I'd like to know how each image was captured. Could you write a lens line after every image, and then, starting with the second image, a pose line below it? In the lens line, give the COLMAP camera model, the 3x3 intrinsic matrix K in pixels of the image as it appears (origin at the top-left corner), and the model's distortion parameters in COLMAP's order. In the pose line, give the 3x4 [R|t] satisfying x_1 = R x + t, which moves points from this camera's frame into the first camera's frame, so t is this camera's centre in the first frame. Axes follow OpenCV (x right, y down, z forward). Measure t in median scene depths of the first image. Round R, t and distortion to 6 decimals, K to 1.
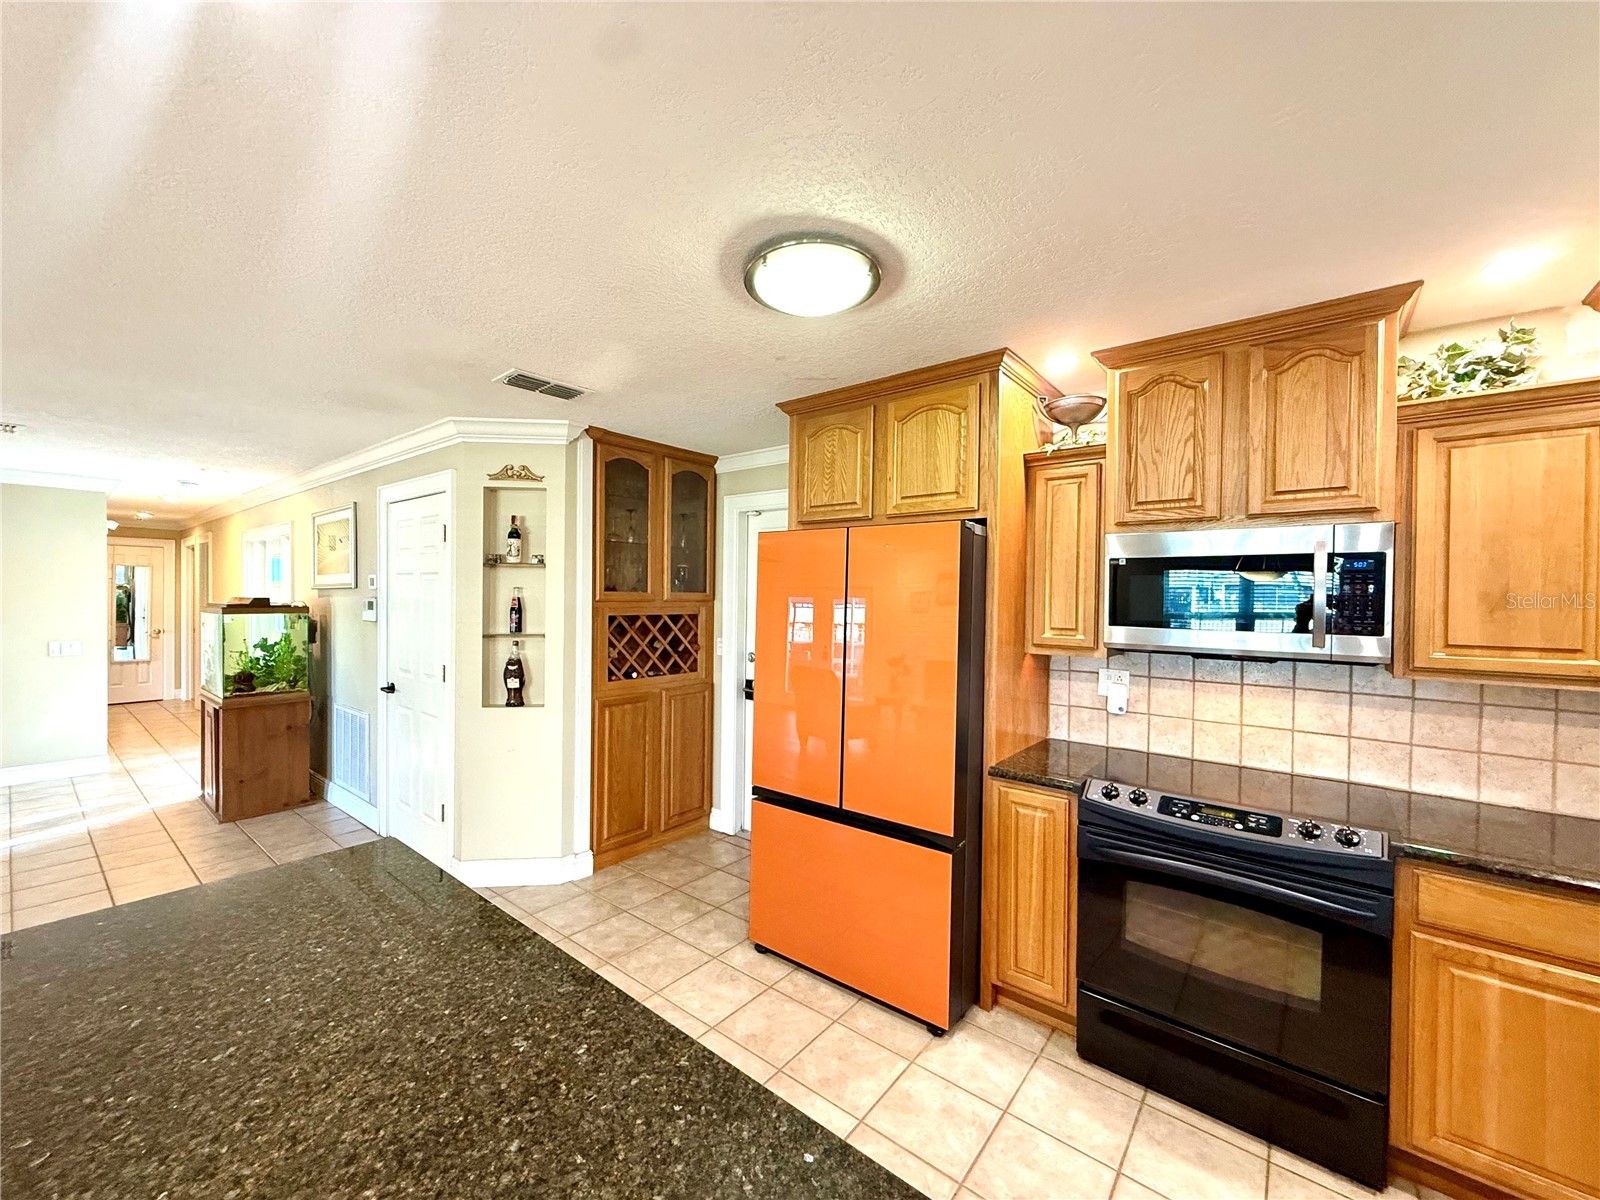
lens RADIAL K [[636.5, 0, 796.8], [0, 636.5, 602.2], [0, 0, 1]] dist [-0.001759, 0.000777]
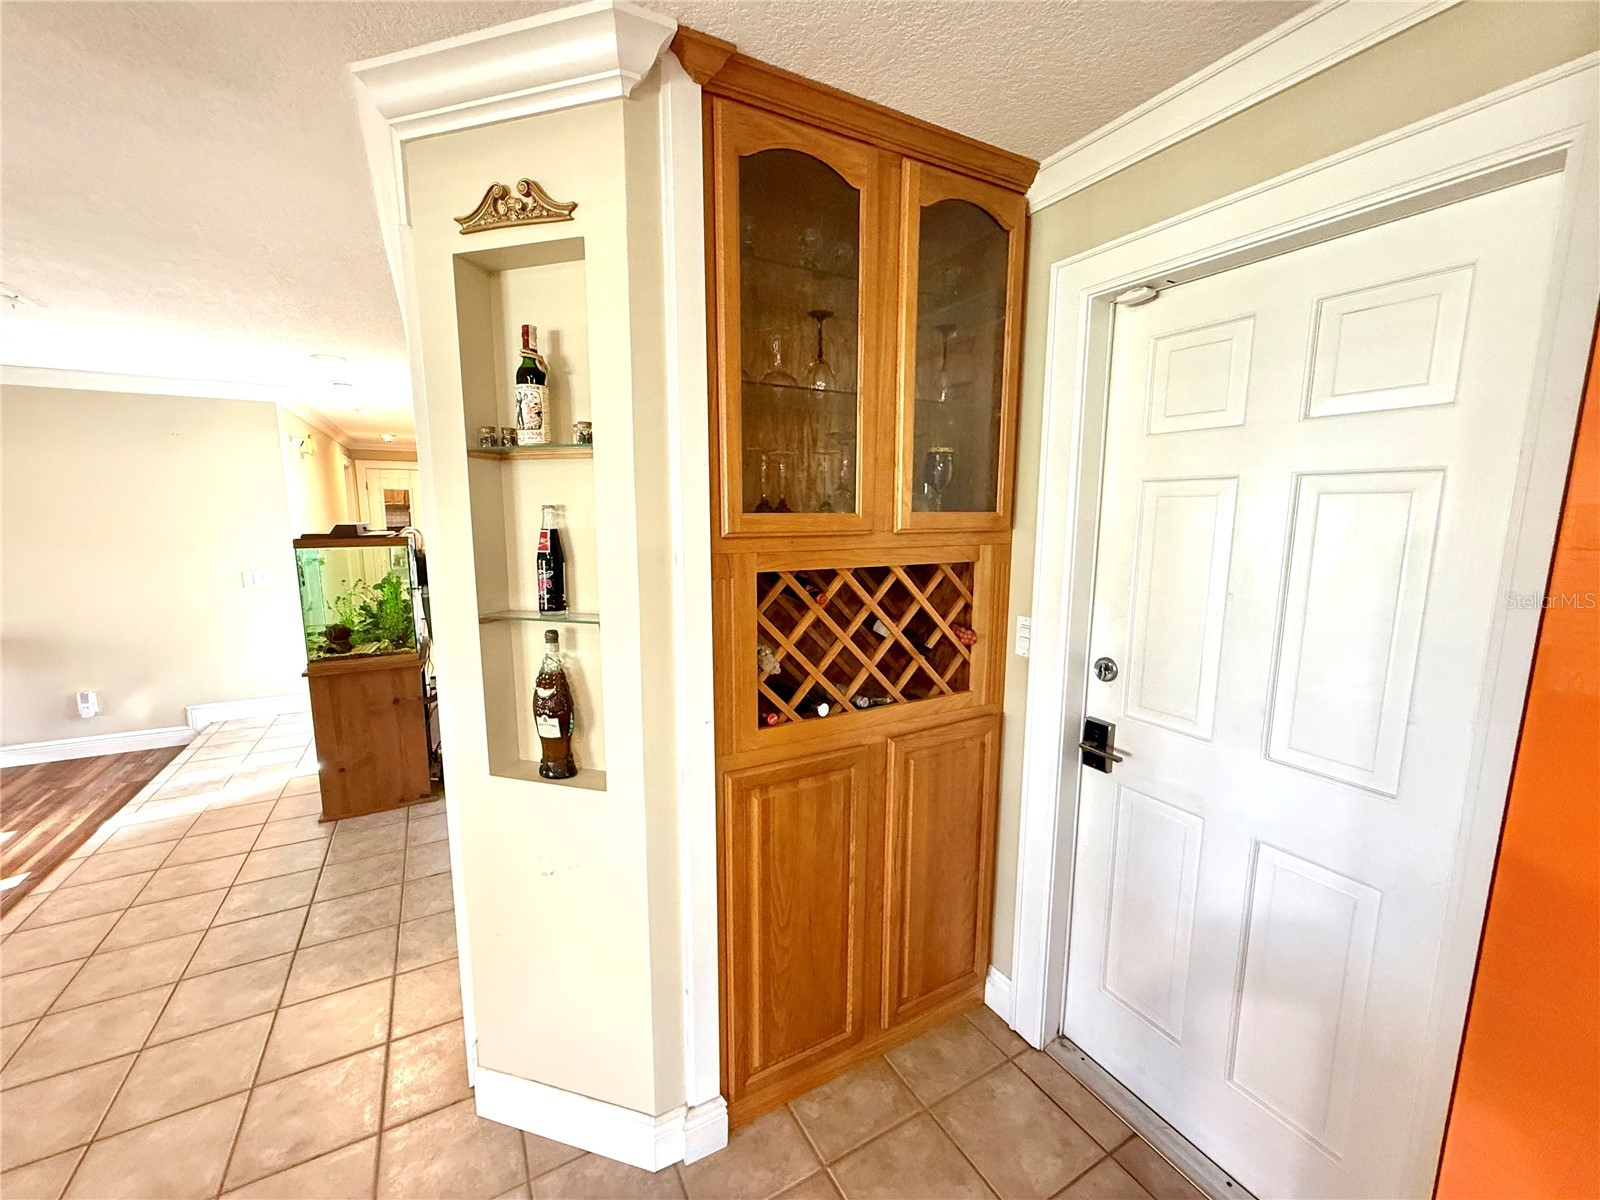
lens RADIAL K [[636.5, 0, 796.8], [0, 636.5, 601.4], [0, 0, 1]] dist [-0.001759, 0.000777]
pose [[0.927978, 0.042243, -0.370232, -0.120572], [0.006333, 0.991622, 0.129017, -0.012812], [0.372580, -0.122069, 0.919937, 0.630314]]
